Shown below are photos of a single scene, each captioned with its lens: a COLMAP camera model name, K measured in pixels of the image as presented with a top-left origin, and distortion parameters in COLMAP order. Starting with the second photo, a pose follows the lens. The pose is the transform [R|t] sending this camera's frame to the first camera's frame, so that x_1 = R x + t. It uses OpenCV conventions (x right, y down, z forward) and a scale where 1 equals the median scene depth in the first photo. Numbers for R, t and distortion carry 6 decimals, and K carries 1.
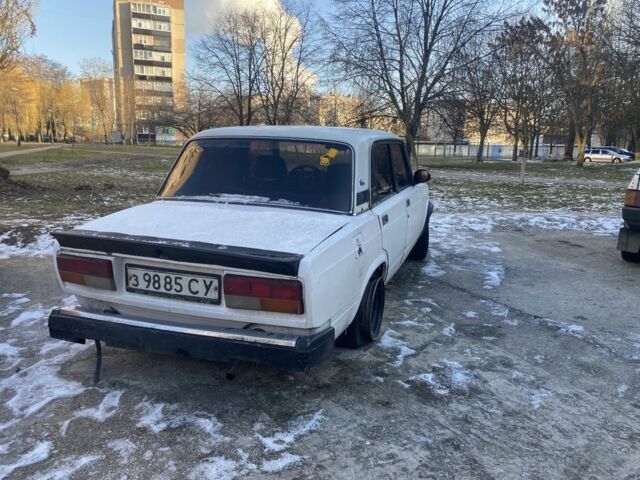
lens RADIAL K [[486.3, 0, 317.8], [0, 486.3, 238.1], [0, 0, 1]] dist [0.022733, -0.011966]
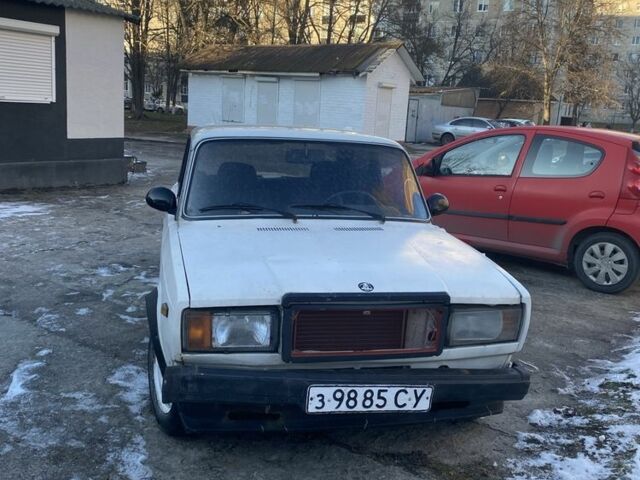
lens RADIAL K [[649.2, 0, 316.4], [0, 649.2, 237.6], [0, 0, 1]] dist [0.017353, 0.000000]
pose [[-0.852203, 0.033030, -0.522168, 0.650270], [-0.172580, 0.924406, 0.340133, -0.535990], [0.493930, 0.379978, -0.782081, 2.405968]]
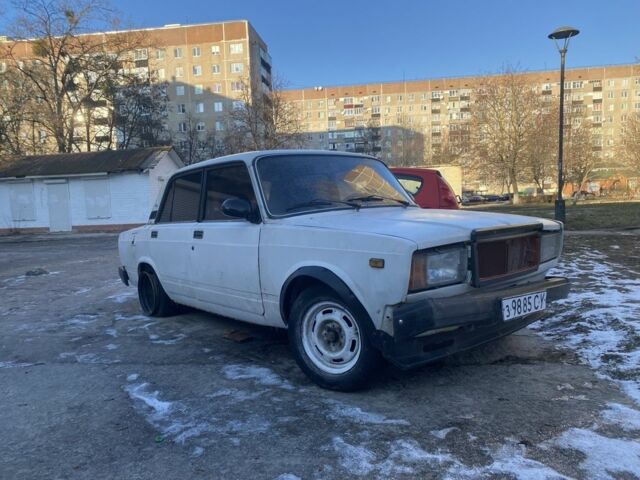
lens RADIAL K [[486.3, 0, 314.9], [0, 486.3, 243.0], [0, 0, 1]] dist [0.022733, -0.011966]
pose [[-0.521399, 0.066834, -0.850691, 1.016734], [-0.134001, 0.978146, 0.158978, -0.279048], [0.842726, 0.196885, -0.501049, 1.991346]]
